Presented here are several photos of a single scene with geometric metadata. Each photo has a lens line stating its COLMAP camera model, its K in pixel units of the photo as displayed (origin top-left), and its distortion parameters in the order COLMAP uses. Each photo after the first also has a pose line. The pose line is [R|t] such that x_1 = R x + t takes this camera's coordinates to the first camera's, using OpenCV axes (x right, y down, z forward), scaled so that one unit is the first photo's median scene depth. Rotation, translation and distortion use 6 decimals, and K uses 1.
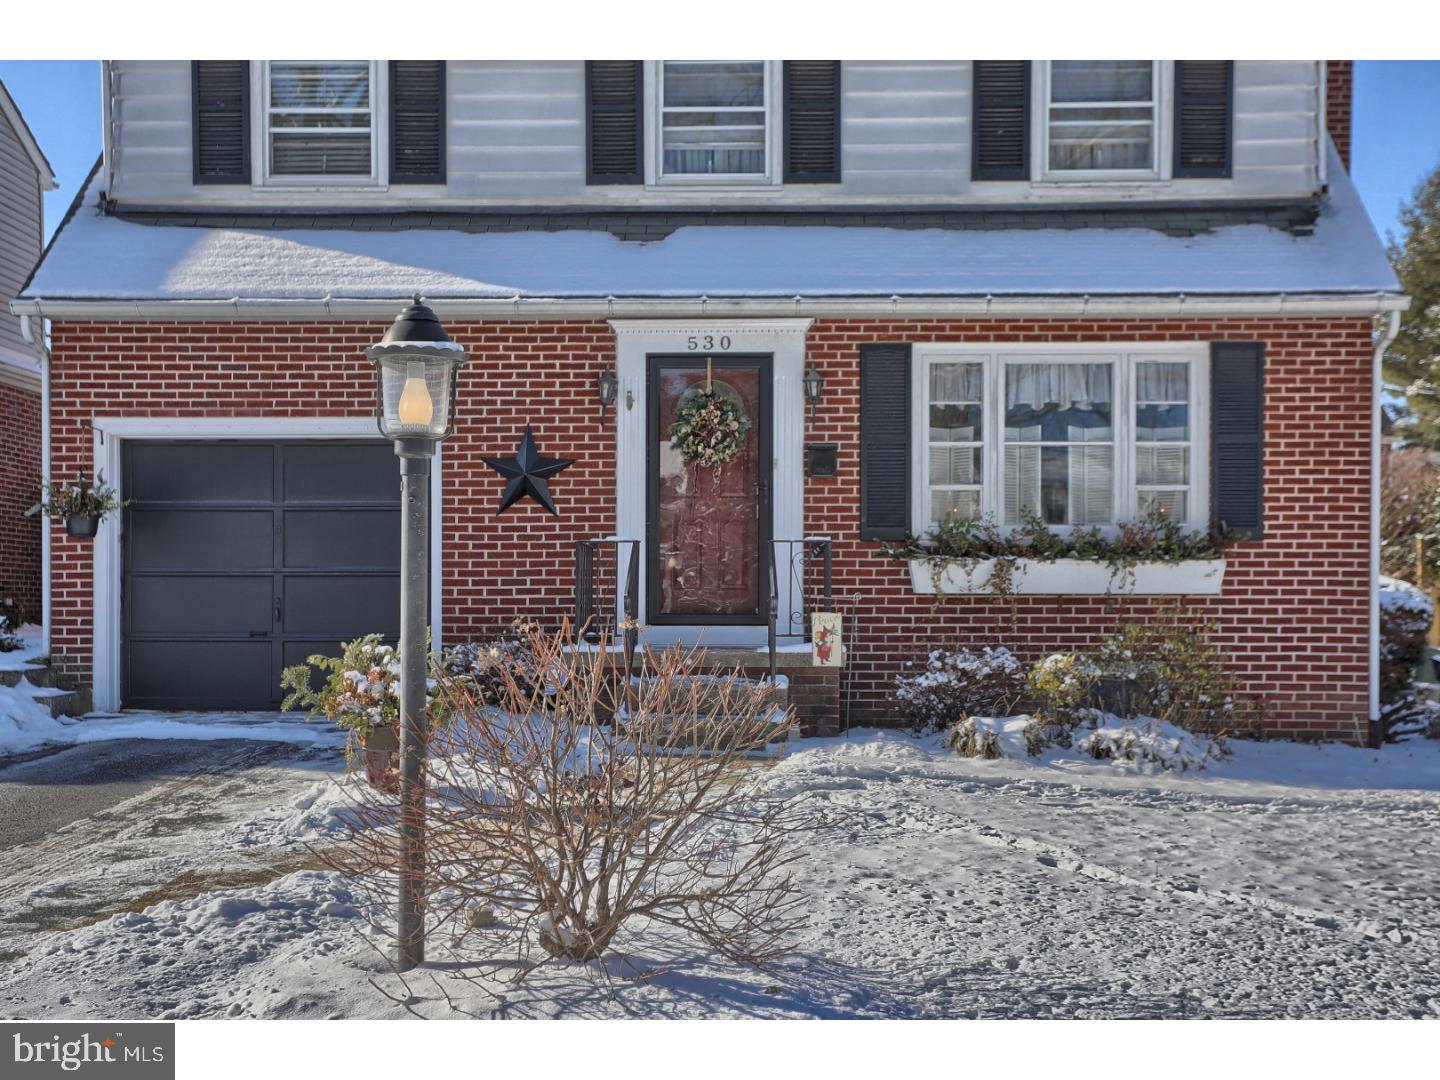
lens RADIAL K [[1633.2, 0, 715.6], [0, 1633.2, 466.9], [0, 0, 1]] dist [0.046138, 0.000000]
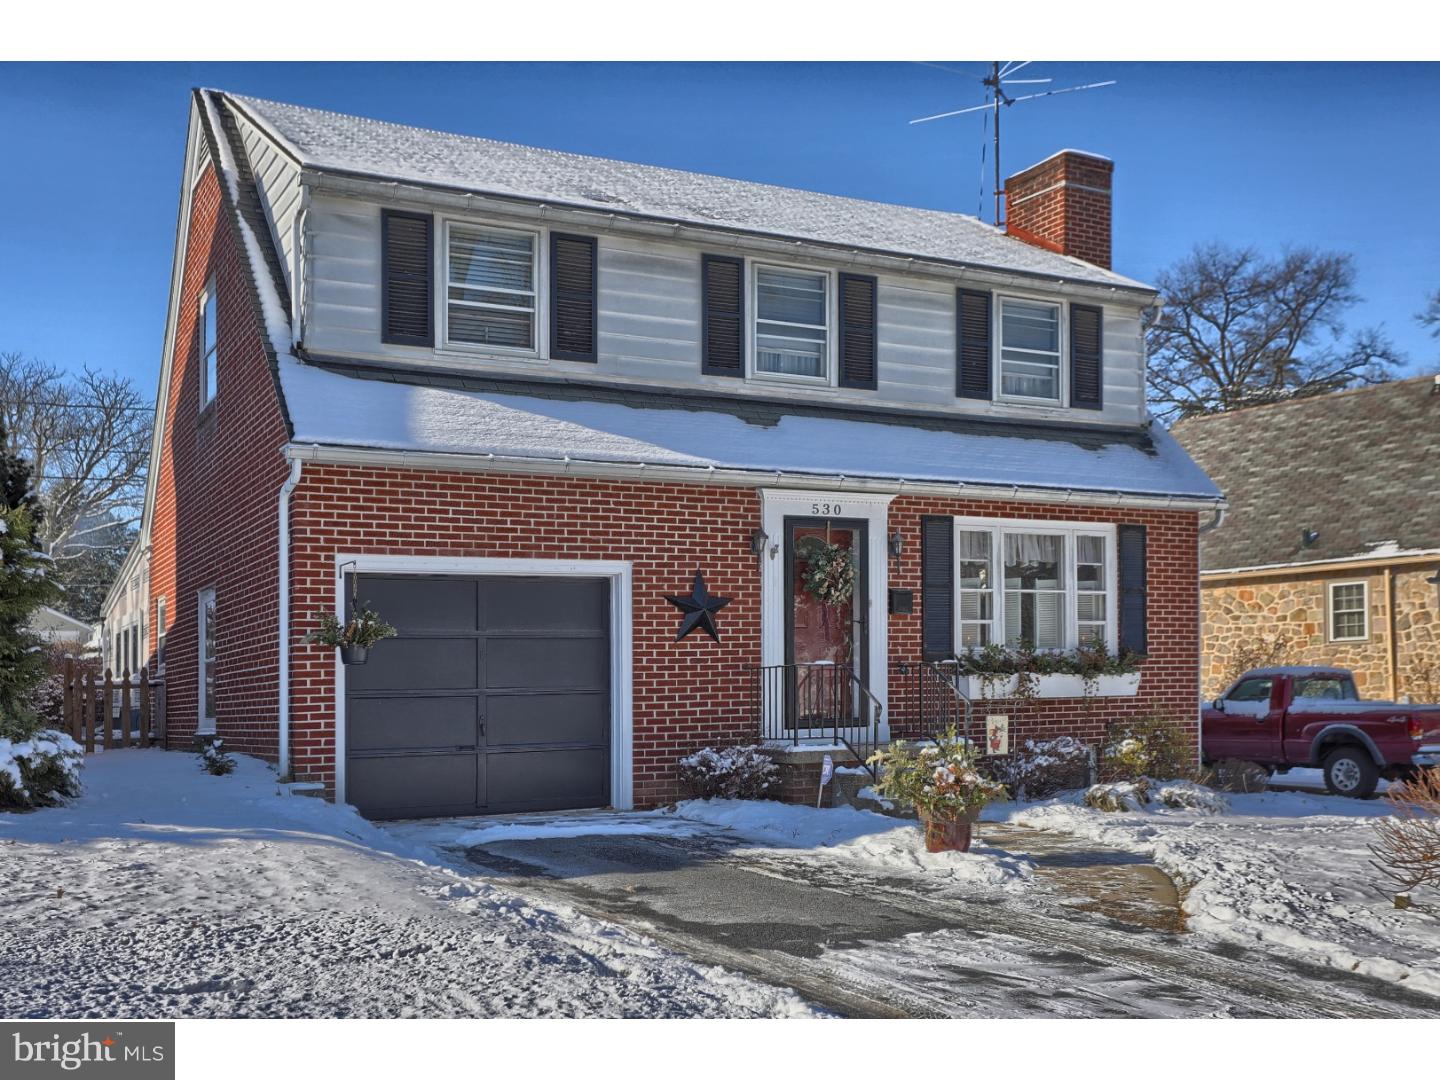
lens RADIAL K [[1530.5, 0, 718.9], [0, 1530.5, 541.8], [0, 0, 1]] dist [0.026900, 0.000000]
pose [[0.860194, 0.030301, 0.509066, -0.689316], [-0.020618, 0.999483, -0.024652, -0.018264], [-0.509550, 0.010710, 0.860374, -0.001960]]
